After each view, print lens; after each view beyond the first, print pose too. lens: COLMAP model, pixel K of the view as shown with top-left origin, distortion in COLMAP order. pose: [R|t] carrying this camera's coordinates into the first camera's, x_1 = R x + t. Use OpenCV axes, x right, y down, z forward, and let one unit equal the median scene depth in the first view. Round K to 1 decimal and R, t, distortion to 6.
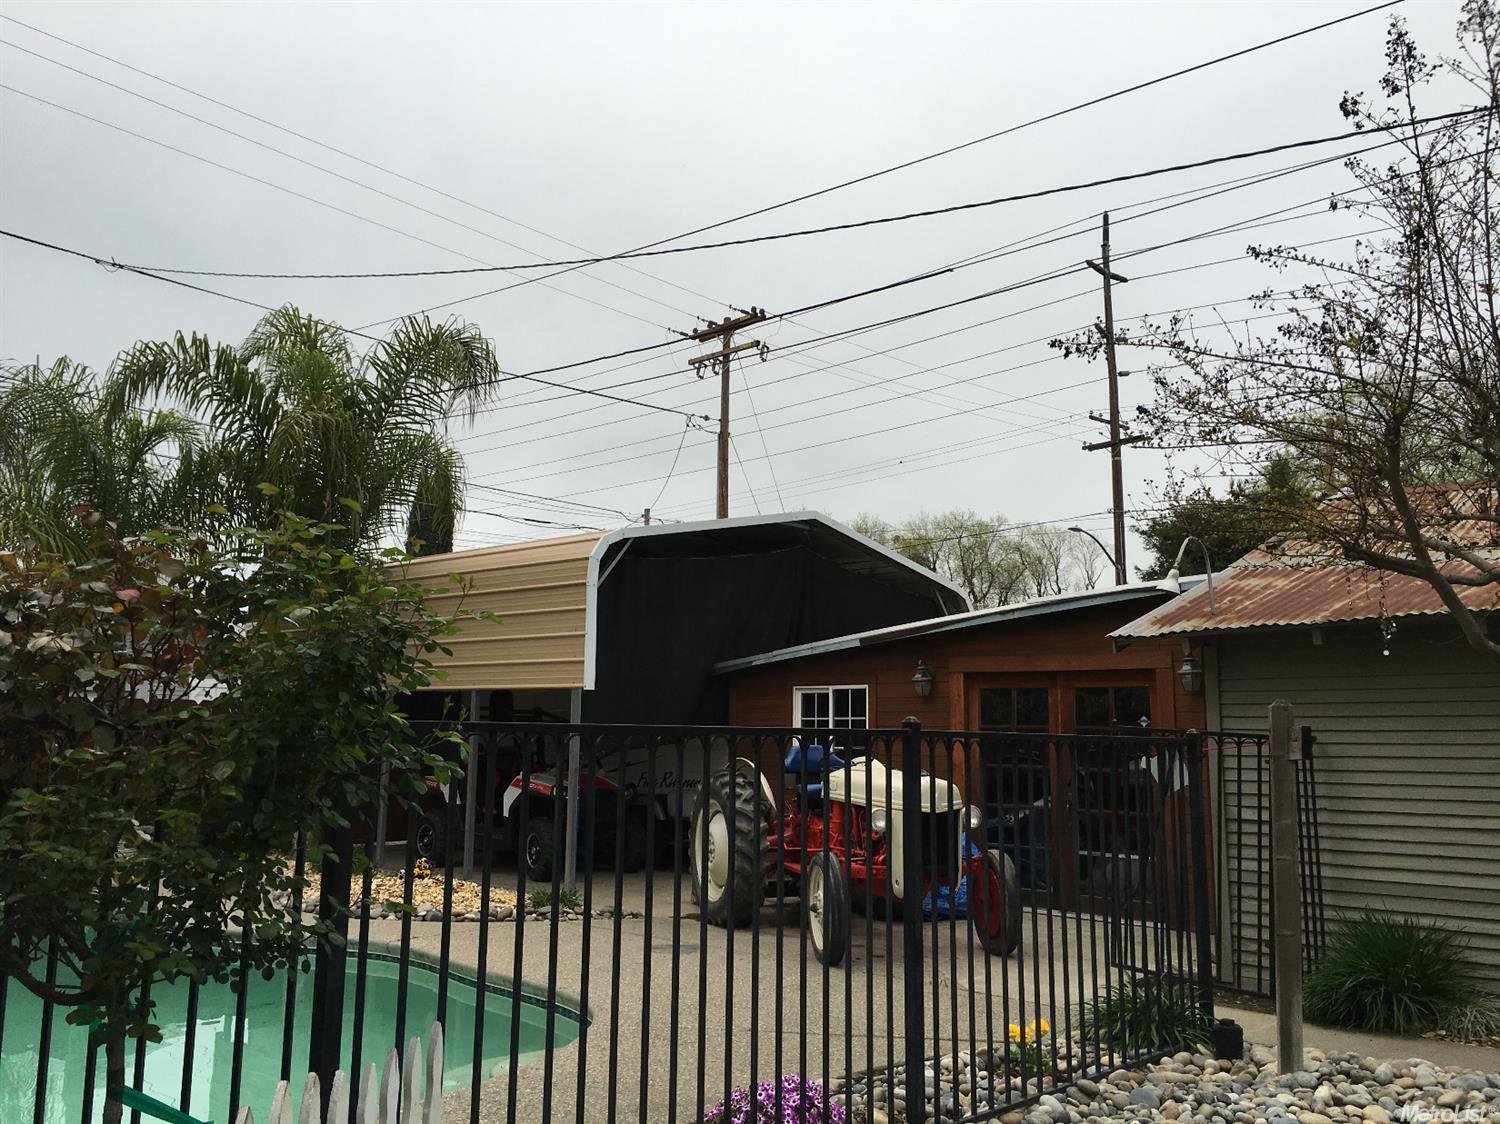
lens RADIAL K [[1282.2, 0, 749.1], [0, 1282.2, 555.2], [0, 0, 1]] dist [0.078806, -0.060518]
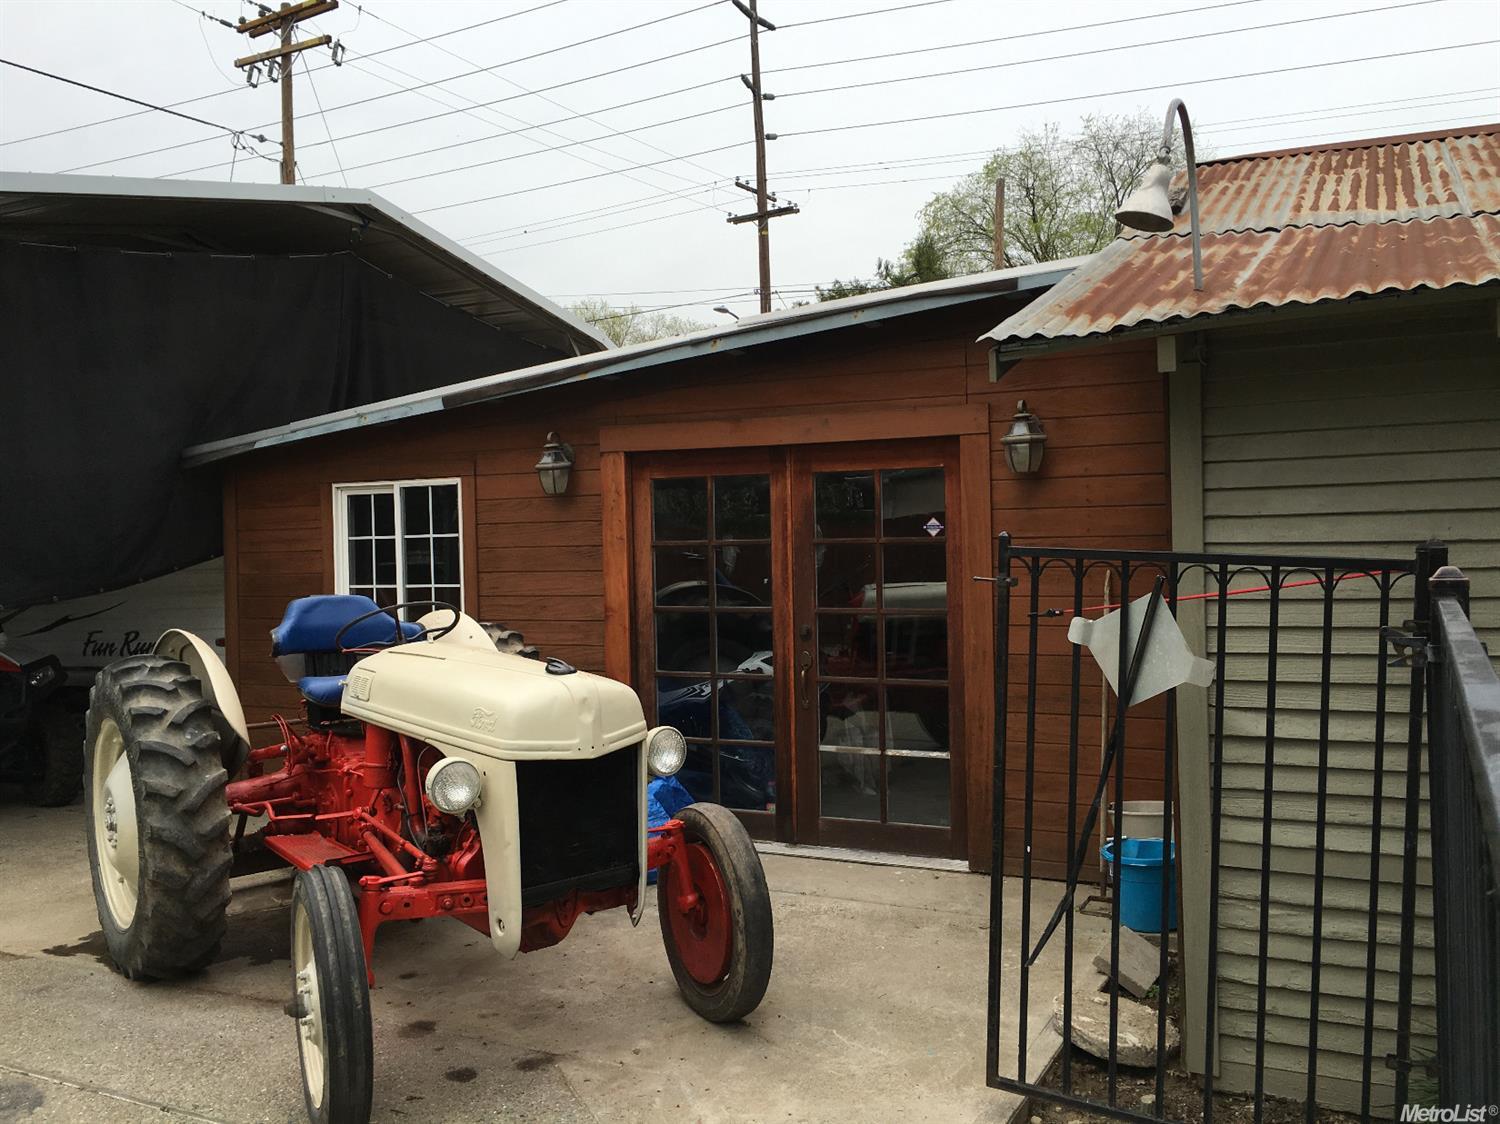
lens RADIAL K [[1351.5, 0, 747.1], [0, 1351.5, 560.6], [0, 0, 1]] dist [0.027852, -0.010460]
pose [[0.962294, -0.035936, 0.269626, 0.017197], [-0.005921, 0.988232, 0.152845, 0.014686], [-0.271946, -0.148678, 0.950758, 0.127399]]
